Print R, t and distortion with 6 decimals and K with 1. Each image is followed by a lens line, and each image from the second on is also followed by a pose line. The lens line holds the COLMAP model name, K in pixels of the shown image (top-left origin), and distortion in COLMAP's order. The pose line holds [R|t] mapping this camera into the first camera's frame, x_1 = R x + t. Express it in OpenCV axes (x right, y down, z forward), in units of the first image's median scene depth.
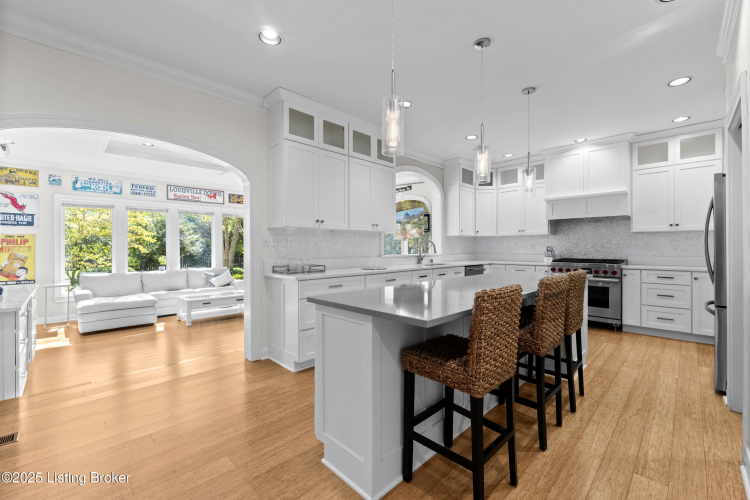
lens RADIAL K [[312.7, 0, 377.5], [0, 312.7, 245.6], [0, 0, 1]] dist [-0.007548, 0.000306]
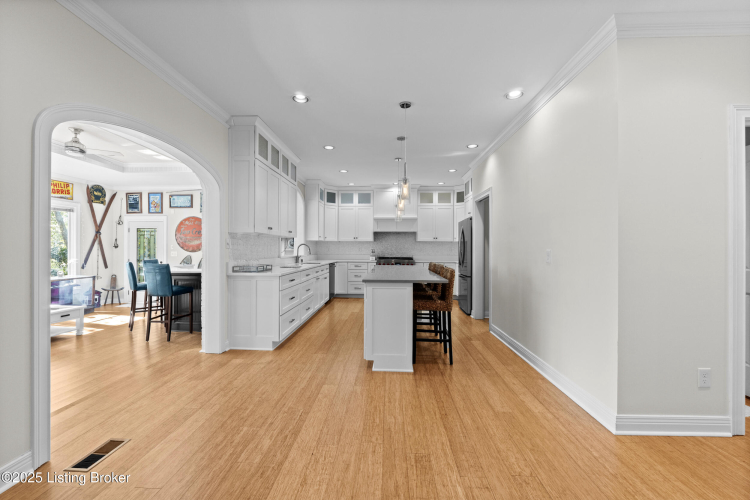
lens RADIAL K [[312.7, 0, 377.8], [0, 312.7, 247.2], [0, 0, 1]] dist [-0.007548, 0.000306]
pose [[0.731600, 0.008790, 0.681677, -0.457760], [-0.009933, 0.999948, -0.002234, -0.004058], [-0.681661, -0.005137, 0.731650, -0.109034]]
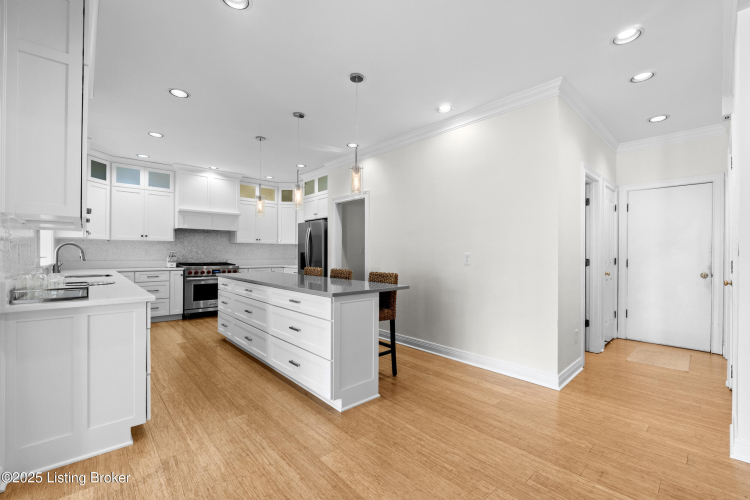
lens RADIAL K [[312.7, 0, 375.0], [0, 312.7, 252.0], [0, 0, 1]] dist [-0.007548, 0.000306]
pose [[0.036965, 0.005785, 0.999300, -0.508906], [-0.010854, 0.999927, -0.005387, 0.000089], [-0.999258, -0.010647, 0.037025, 0.266067]]
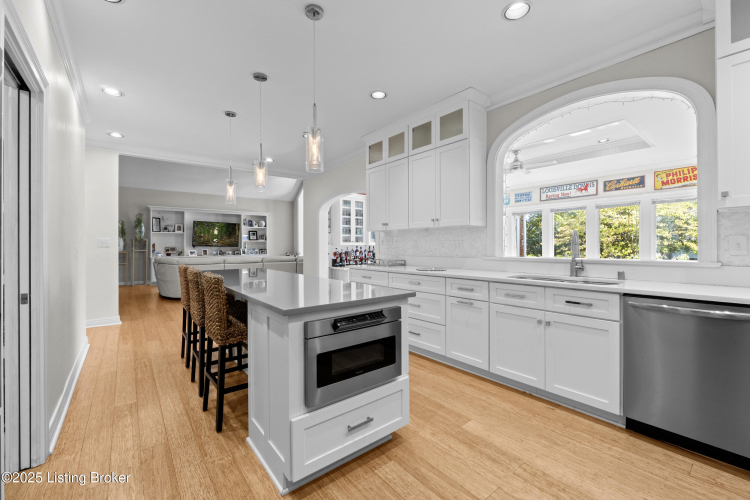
lens RADIAL K [[312.7, 0, 371.3], [0, 312.7, 244.4], [0, 0, 1]] dist [-0.007548, 0.000306]
pose [[-0.112955, -0.000051, -0.993600, 0.672010], [0.010210, 0.999947, -0.001212, 0.001226], [0.993548, -0.010281, -0.112949, 0.708234]]
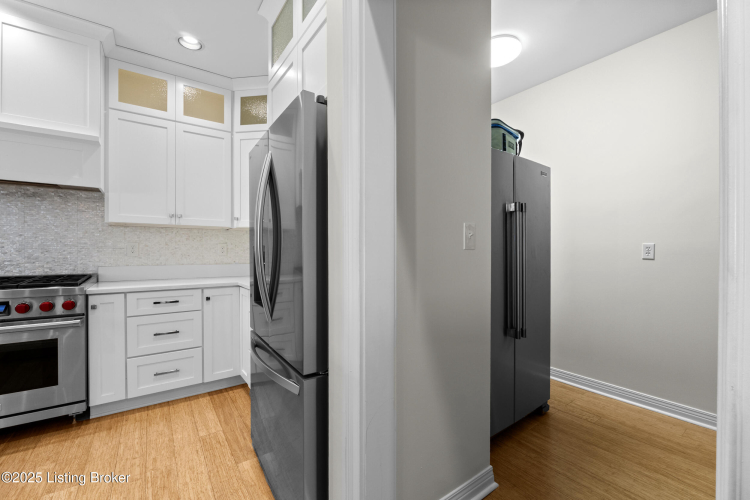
lens RADIAL K [[312.7, 0, 376.0], [0, 312.7, 253.8], [0, 0, 1]] dist [-0.007548, 0.000306]
pose [[0.152887, -0.013736, 0.988148, 0.307495], [-0.010855, 0.999820, 0.015578, -0.002355], [-0.988184, -0.013108, 0.152710, 0.394272]]
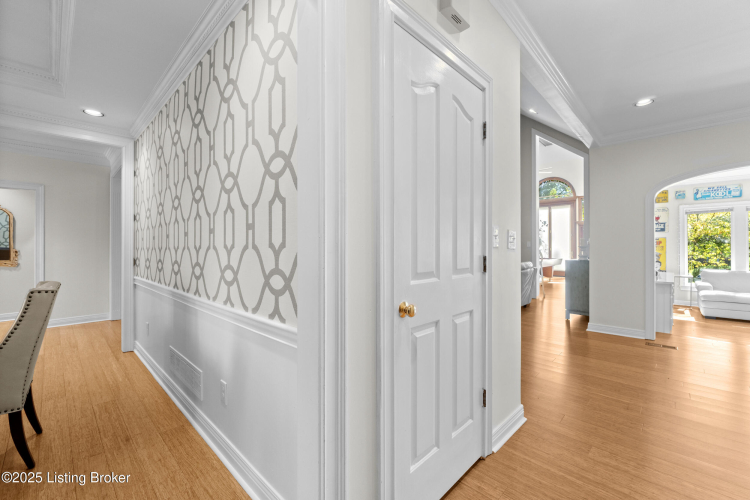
lens RADIAL K [[312.7, 0, 374.9], [0, 312.7, 246.9], [0, 0, 1]] dist [-0.007548, 0.000306]
pose [[0.017841, 0.004354, -0.999831, 0.251389], [0.004187, 0.999981, 0.004430, -0.006379], [0.999832, -0.004265, 0.017823, -0.322319]]
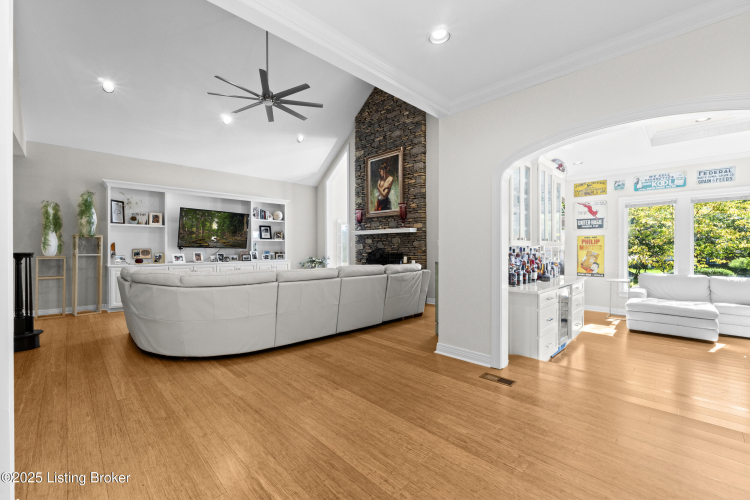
lens RADIAL K [[312.7, 0, 372.1], [0, 312.7, 247.9], [0, 0, 1]] dist [-0.007548, 0.000306]
pose [[-0.005917, 0.004573, -0.999972, 0.079856], [0.007442, 0.999962, 0.004528, 0.000093], [0.999955, -0.007415, -0.005951, 0.140182]]
